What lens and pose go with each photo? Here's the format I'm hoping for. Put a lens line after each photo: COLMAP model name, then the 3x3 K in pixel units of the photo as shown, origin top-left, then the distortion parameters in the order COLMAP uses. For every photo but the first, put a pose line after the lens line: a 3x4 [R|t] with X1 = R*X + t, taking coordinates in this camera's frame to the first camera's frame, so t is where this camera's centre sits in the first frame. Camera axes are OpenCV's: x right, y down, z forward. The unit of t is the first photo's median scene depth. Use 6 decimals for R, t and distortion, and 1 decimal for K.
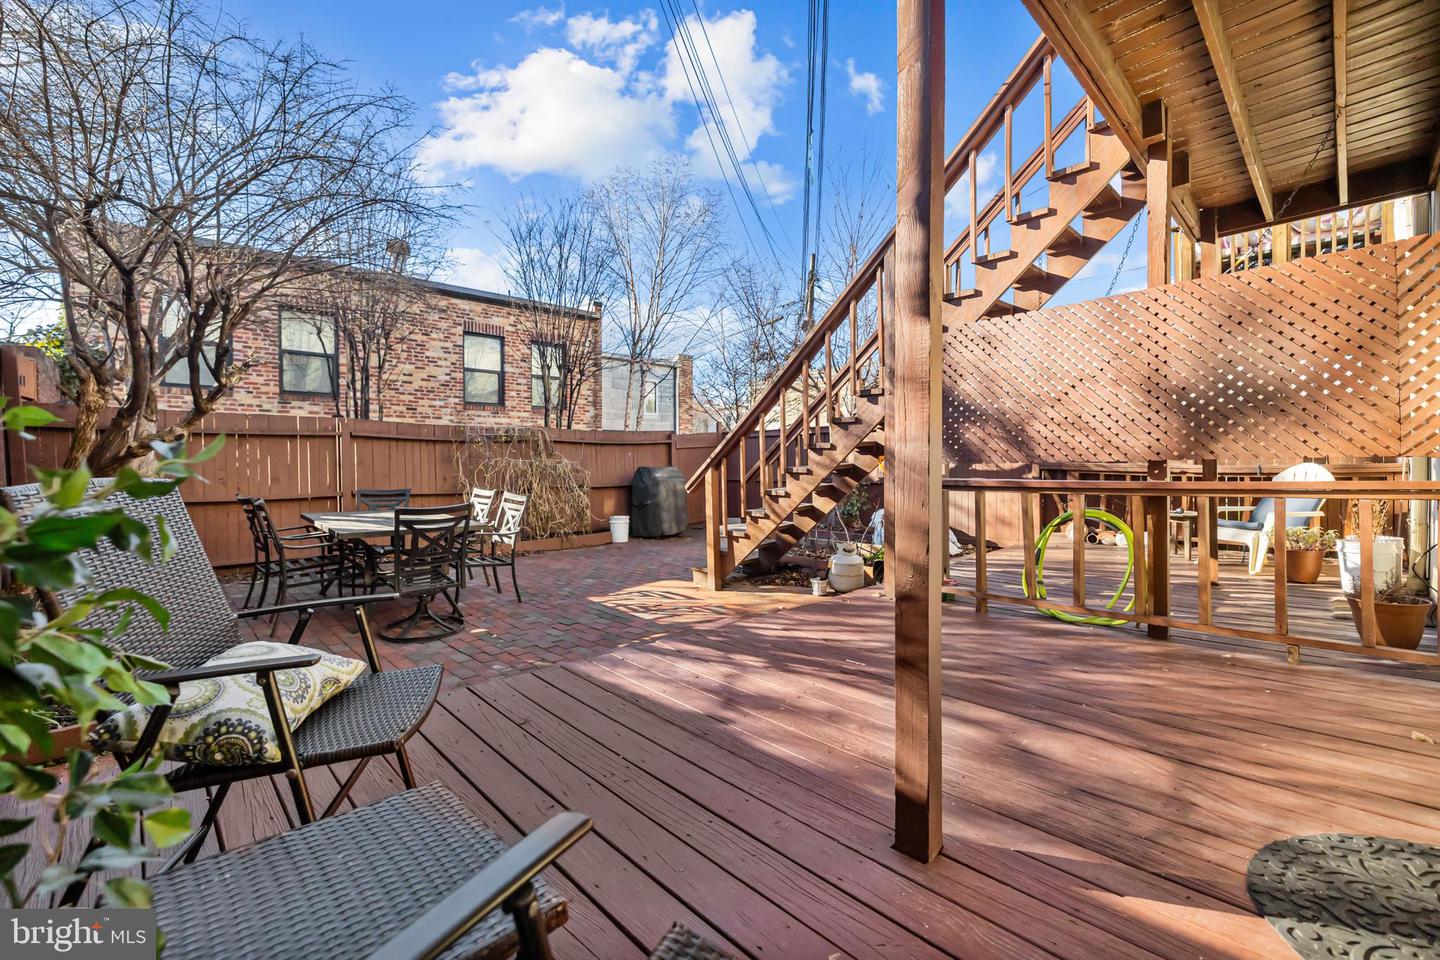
lens RADIAL K [[610.0, 0, 725.9], [0, 610.0, 476.2], [0, 0, 1]] dist [0.003492, 0.000553]
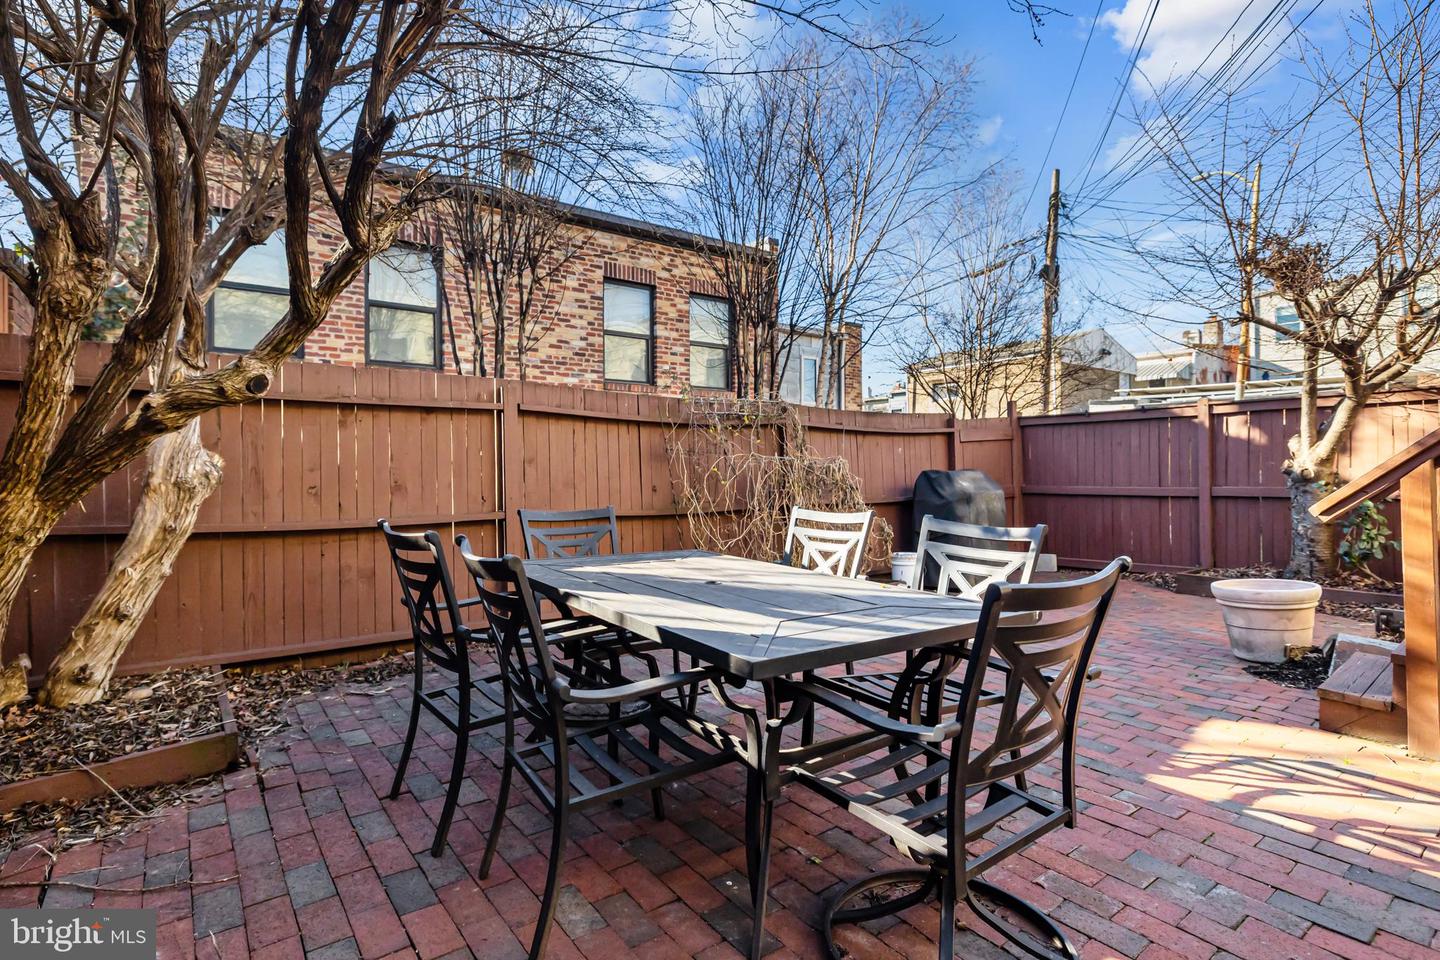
lens RADIAL K [[708.8, 0, 719.3], [0, 708.8, 479.5], [0, 0, 1]] dist [0.004524, 0.000993]
pose [[0.993097, 0.001203, -0.117292, -0.242756], [-0.002747, 0.999912, -0.013000, 0.003110], [0.117266, 0.013232, 0.993012, 0.258700]]
